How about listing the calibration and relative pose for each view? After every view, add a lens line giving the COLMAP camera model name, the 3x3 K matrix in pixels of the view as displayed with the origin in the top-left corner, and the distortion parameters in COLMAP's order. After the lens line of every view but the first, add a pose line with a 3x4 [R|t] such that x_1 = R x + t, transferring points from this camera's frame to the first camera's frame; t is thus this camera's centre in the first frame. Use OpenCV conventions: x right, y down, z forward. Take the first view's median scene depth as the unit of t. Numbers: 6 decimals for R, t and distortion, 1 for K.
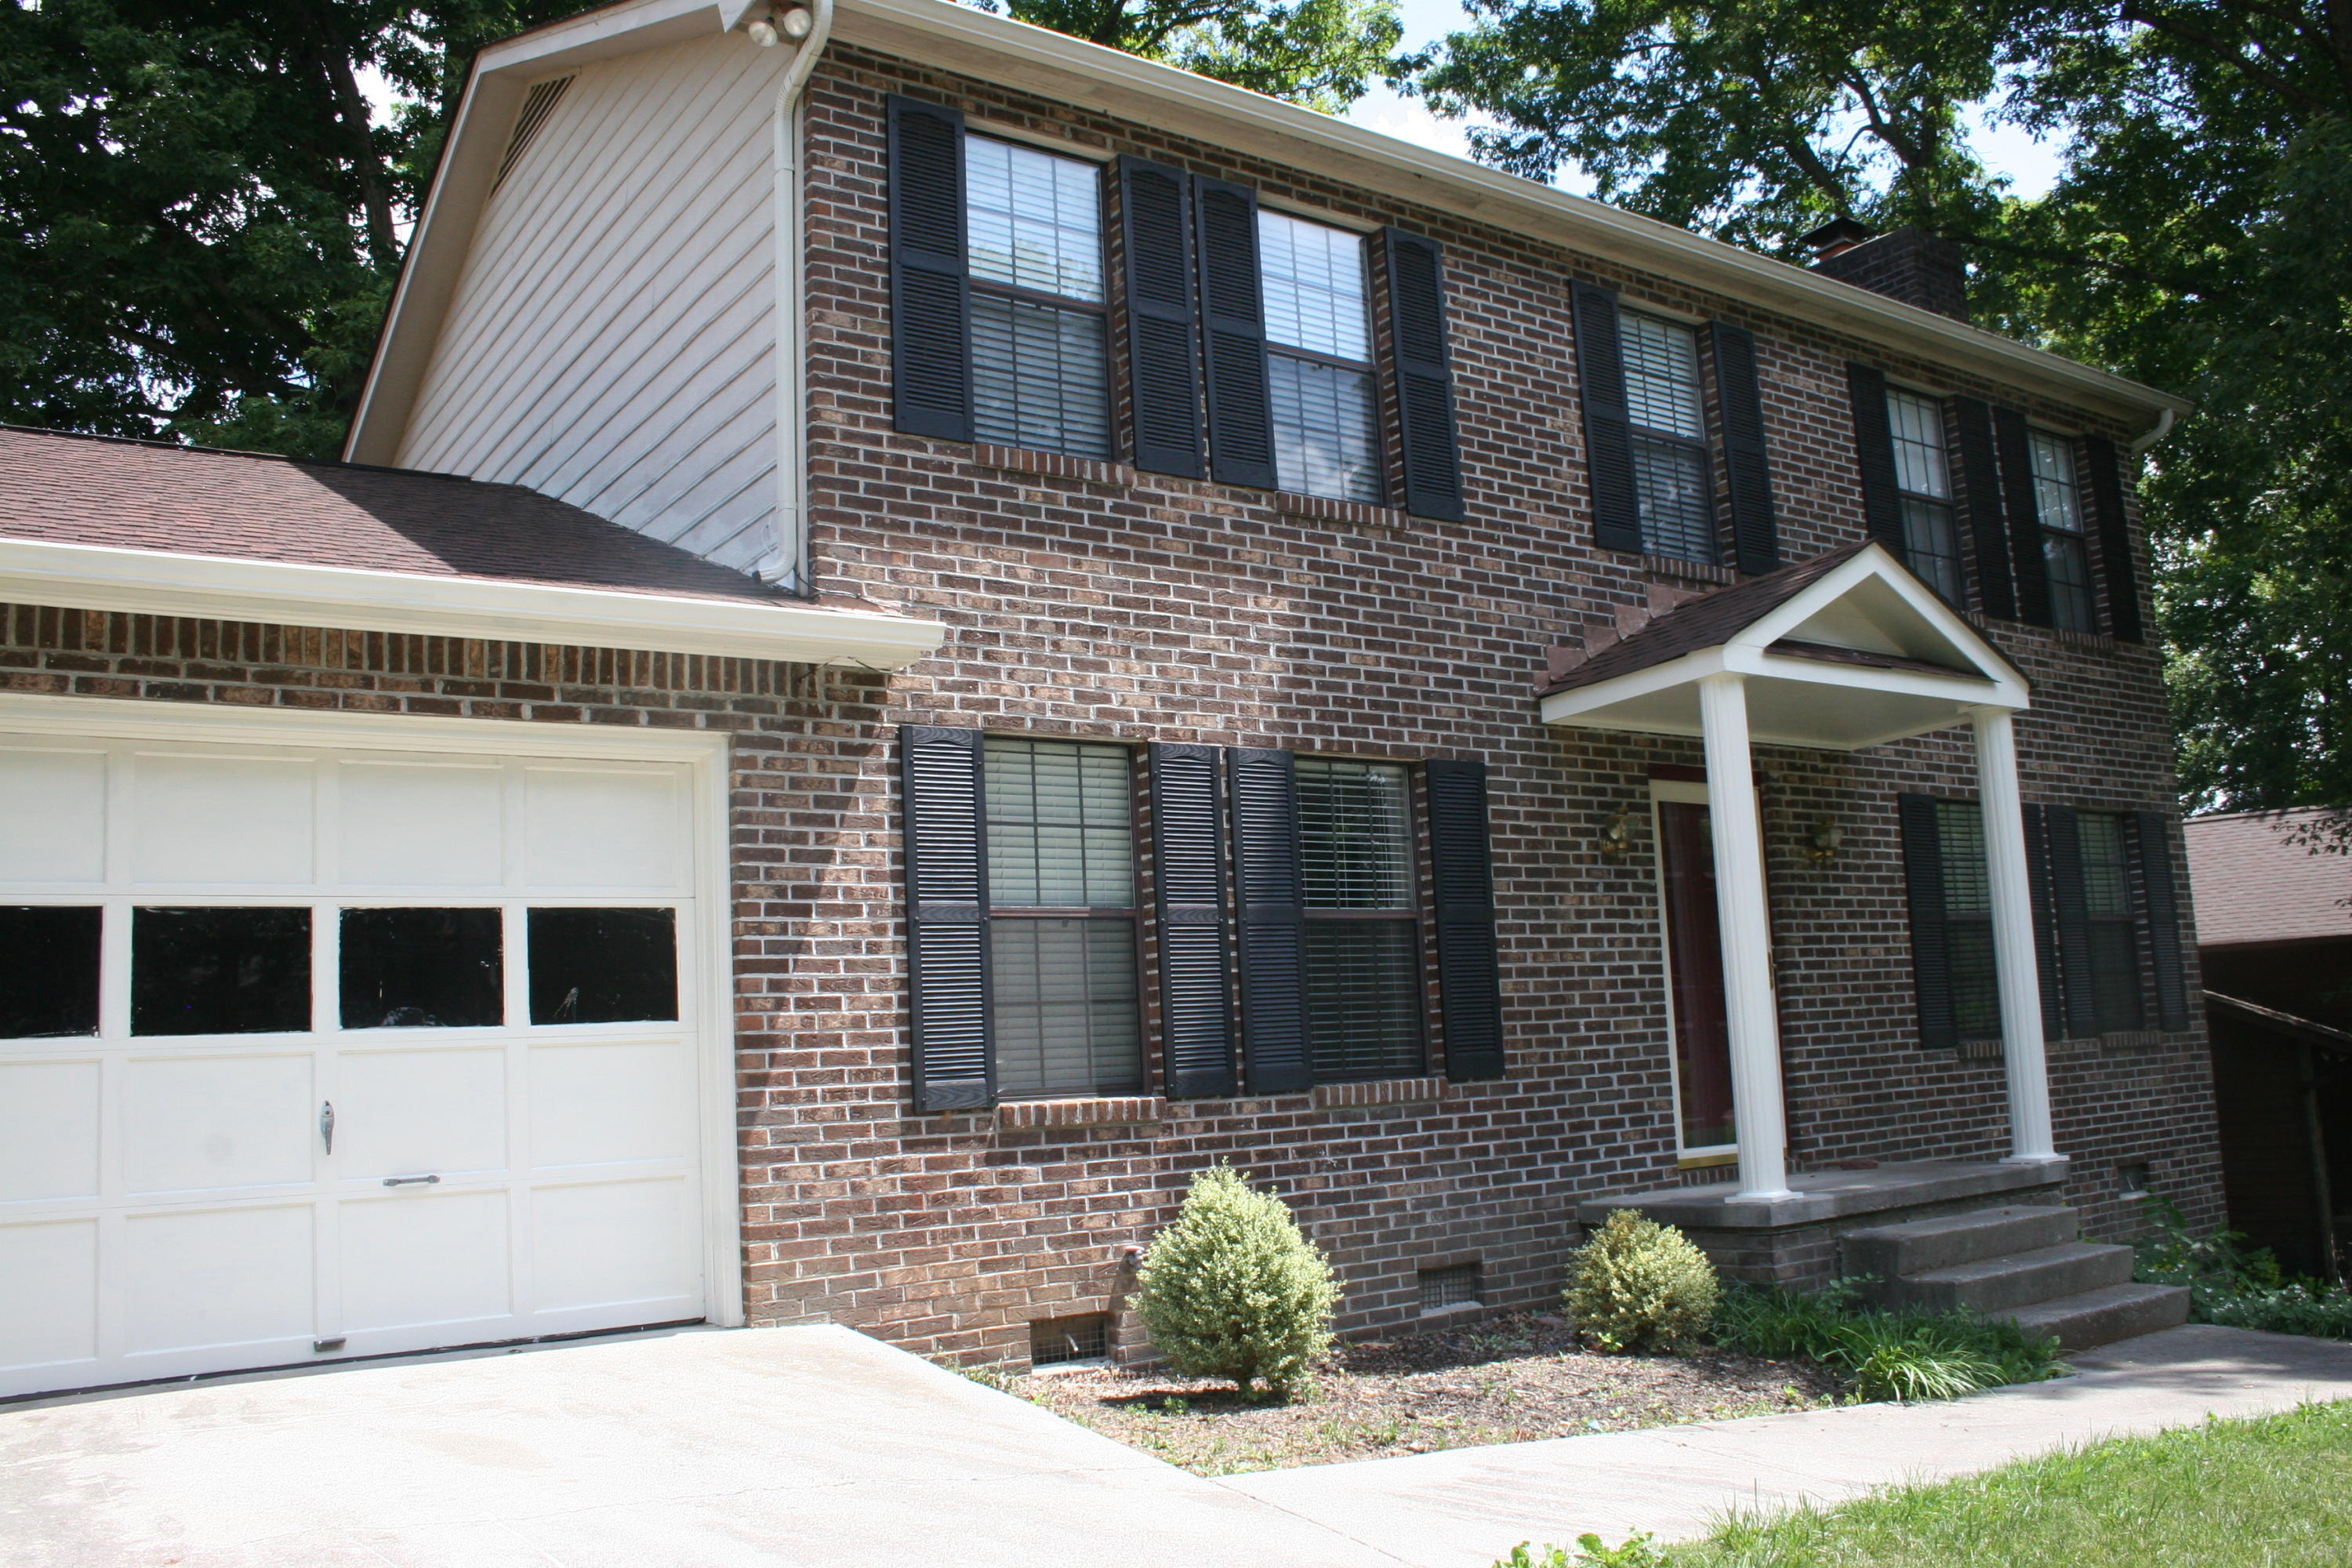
lens RADIAL K [[1927.5, 0, 1173.3], [0, 1927.5, 795.4], [0, 0, 1]] dist [-0.153169, 0.124892]
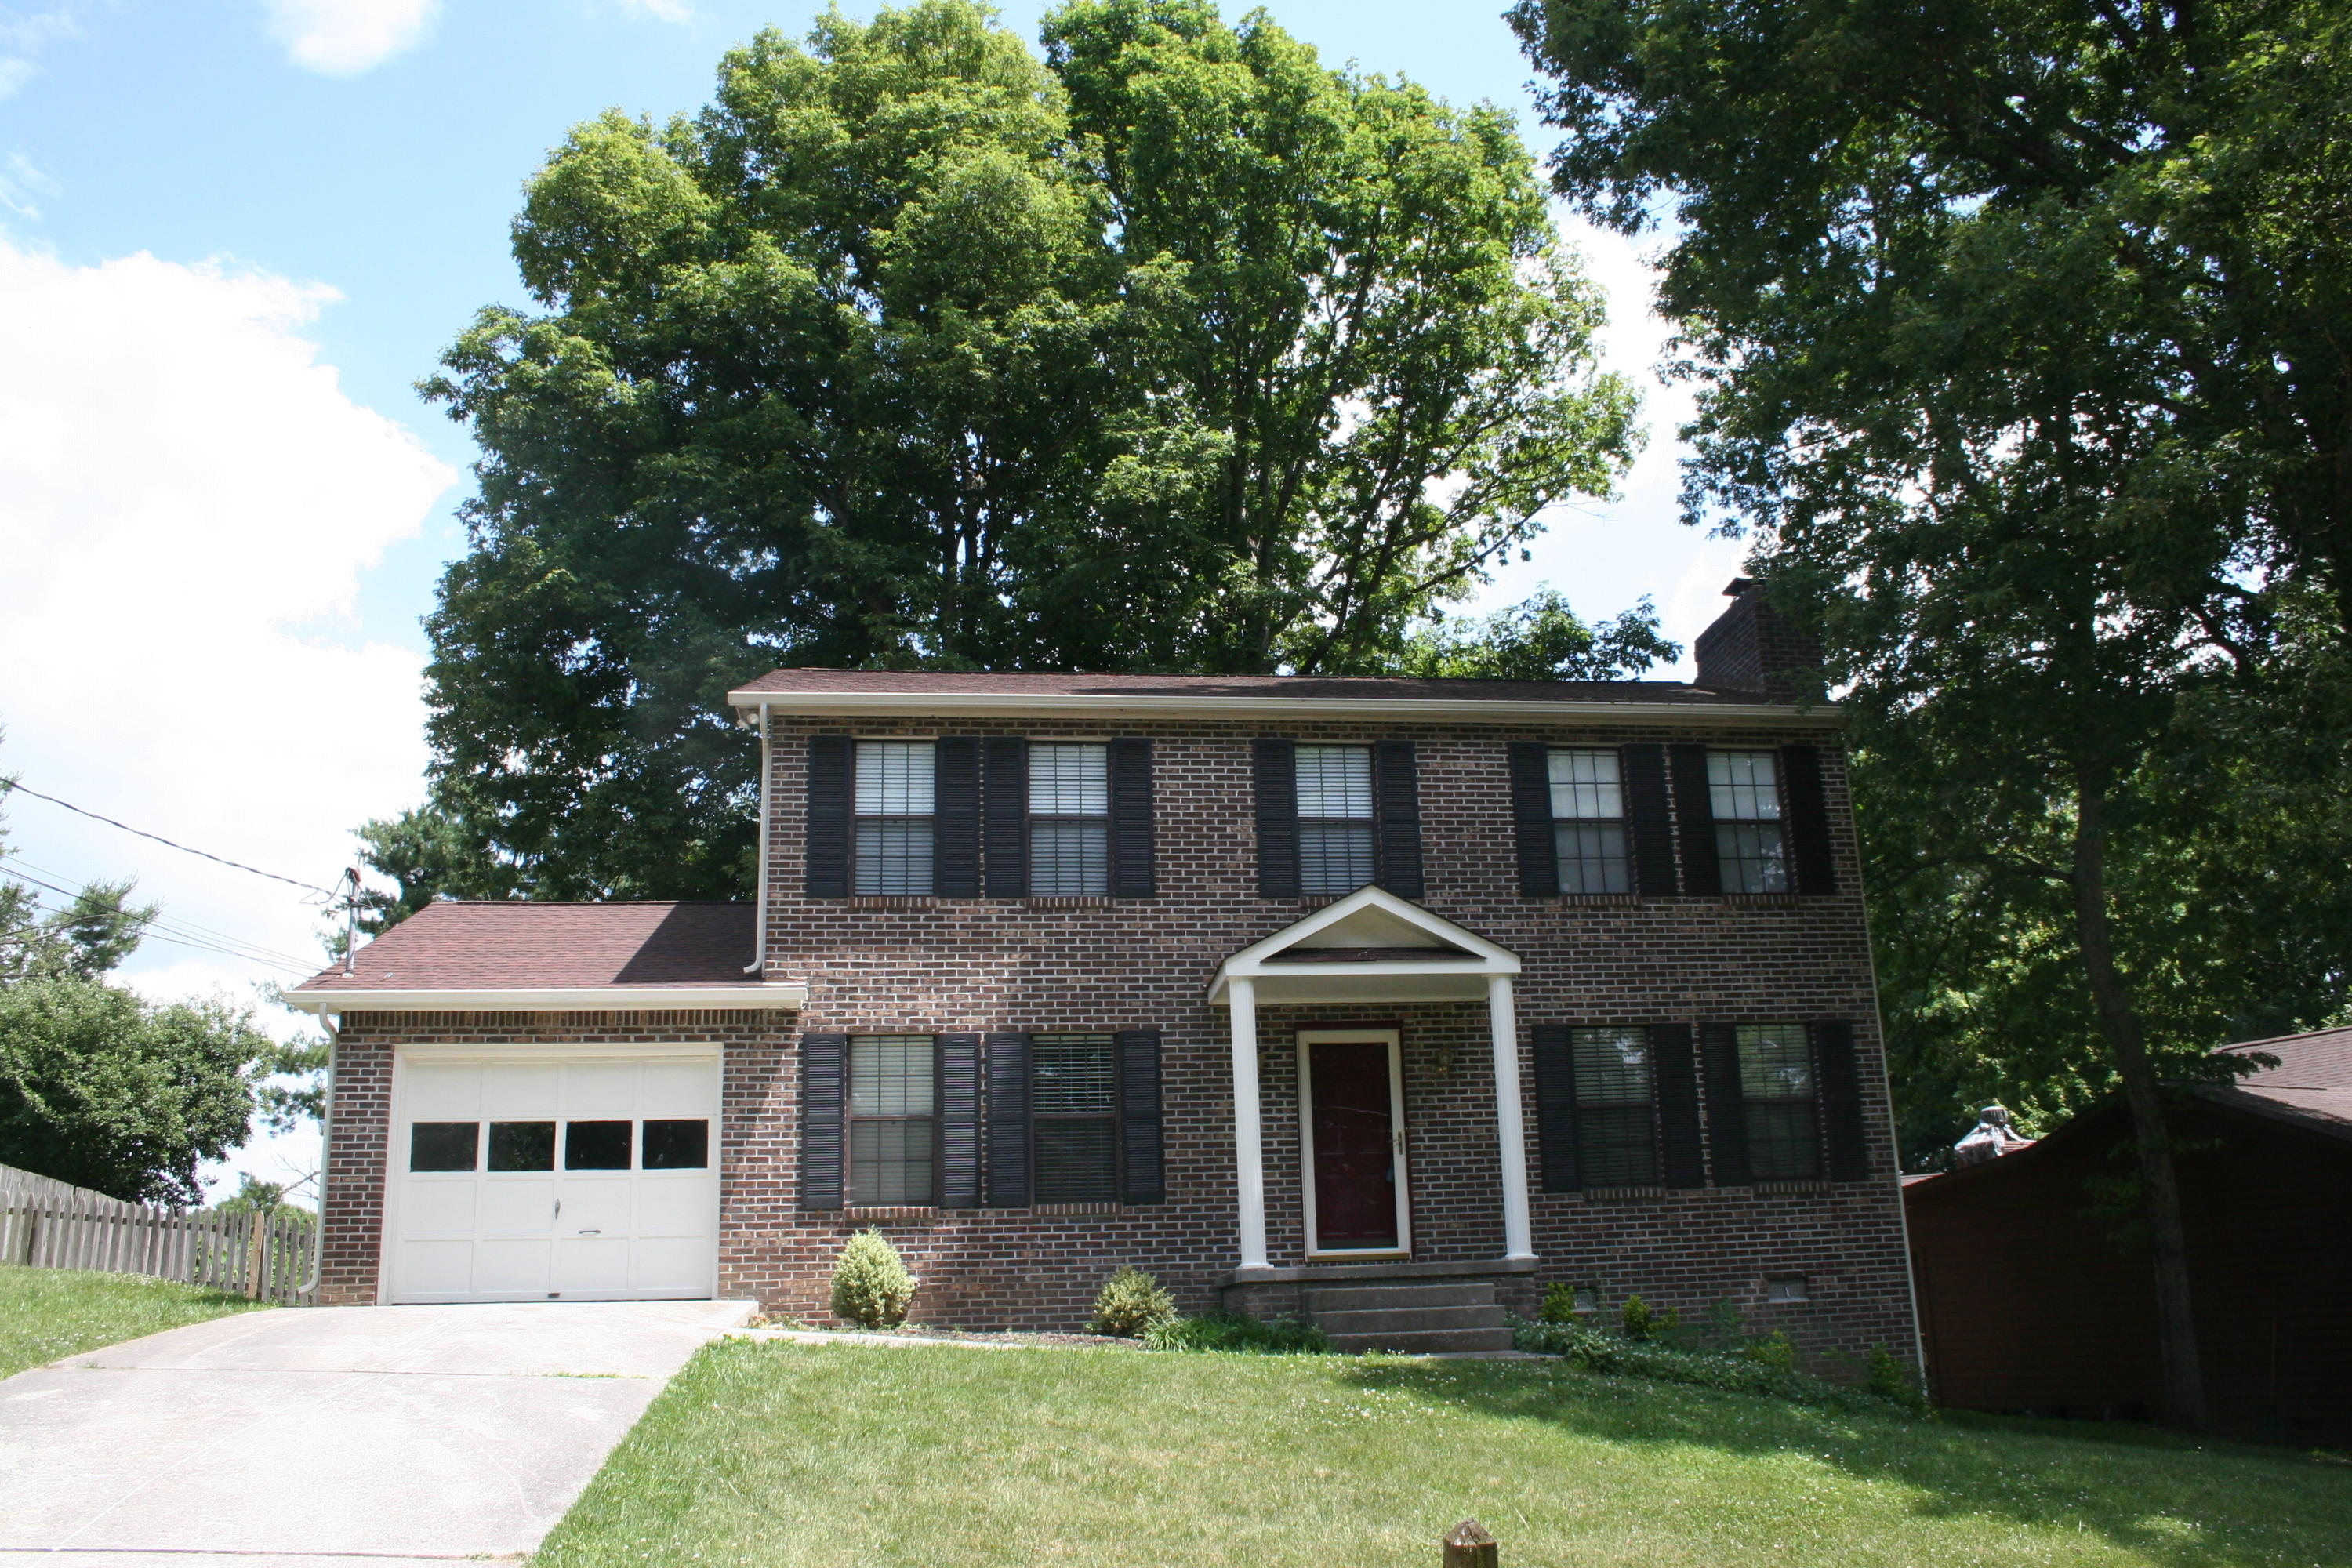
lens RADIAL K [[1927.5, 0, 1180.7], [0, 1927.5, 777.1], [0, 0, 1]] dist [-0.153169, 0.124892]
pose [[0.888242, -0.108571, -0.446362, 1.186888], [0.053317, 0.989468, -0.134575, -0.009246], [0.456272, 0.095737, 0.884675, -0.731460]]
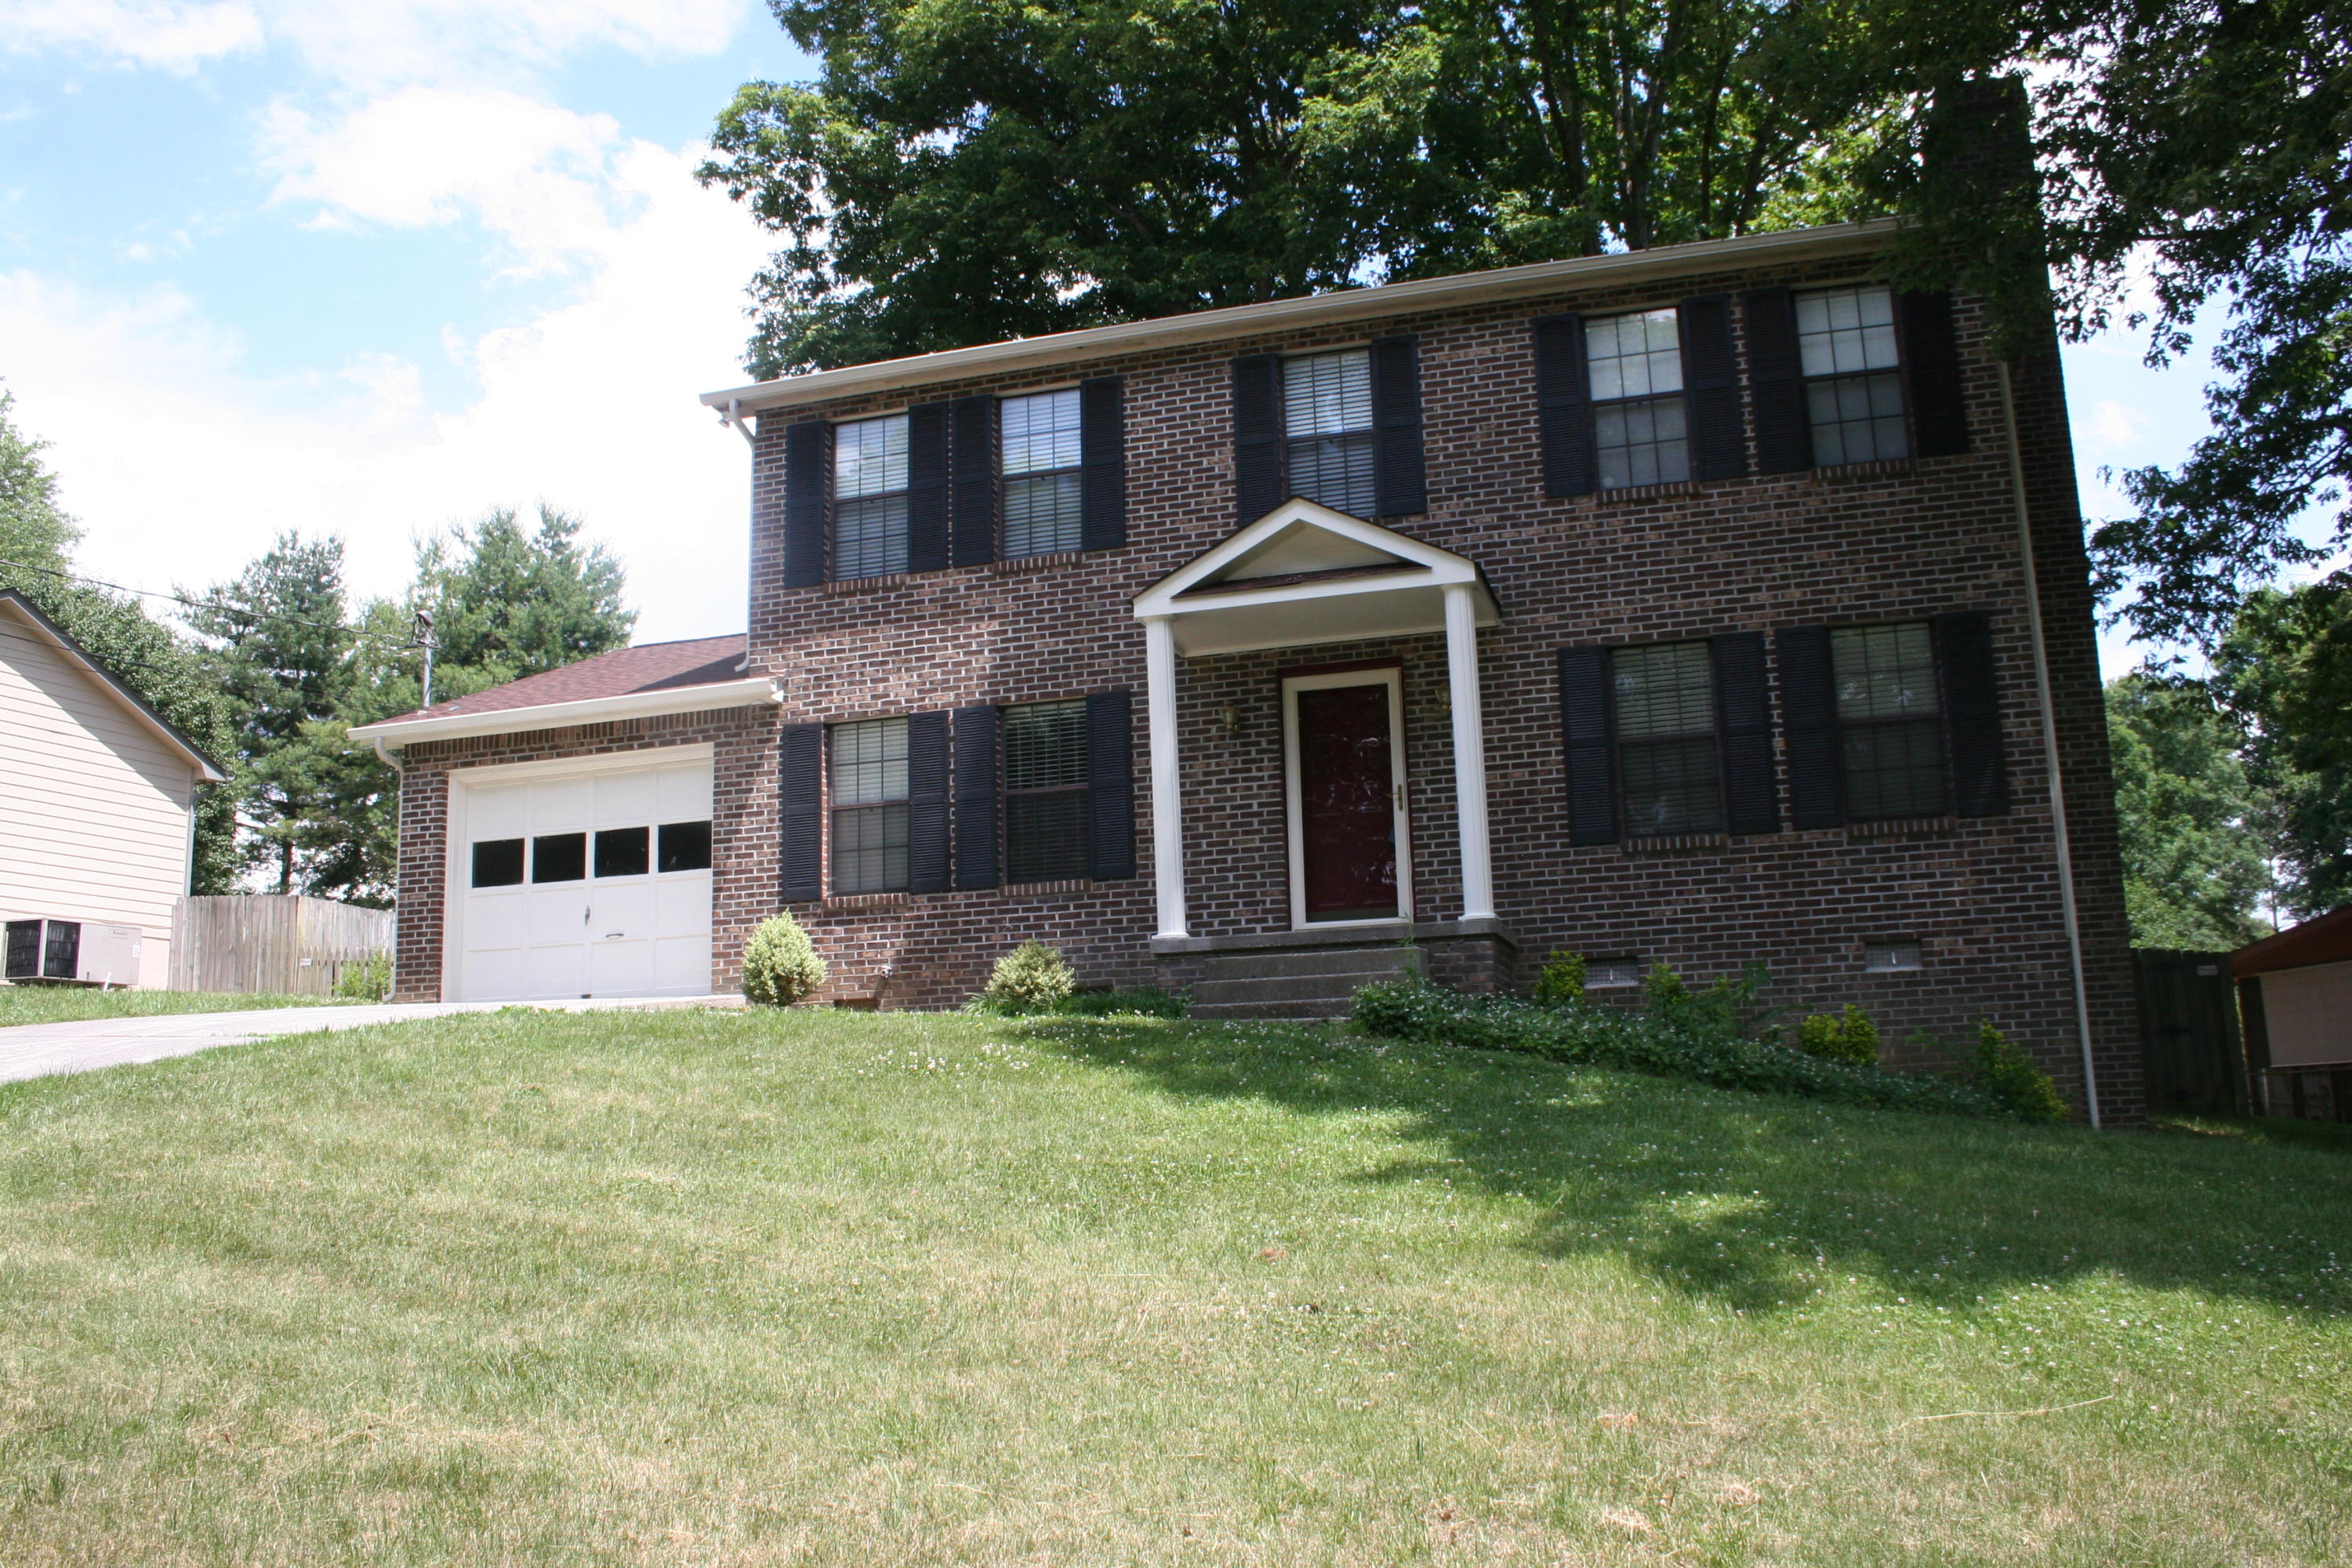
lens RADIAL K [[1927.5, 0, 1185.0], [0, 1927.5, 788.2], [0, 0, 1]] dist [-0.153169, 0.124892]
pose [[0.630037, -0.108186, -0.768992, 1.698883], [0.111957, 0.992557, -0.047911, 0.176712], [0.768452, -0.055908, 0.637460, -0.031286]]
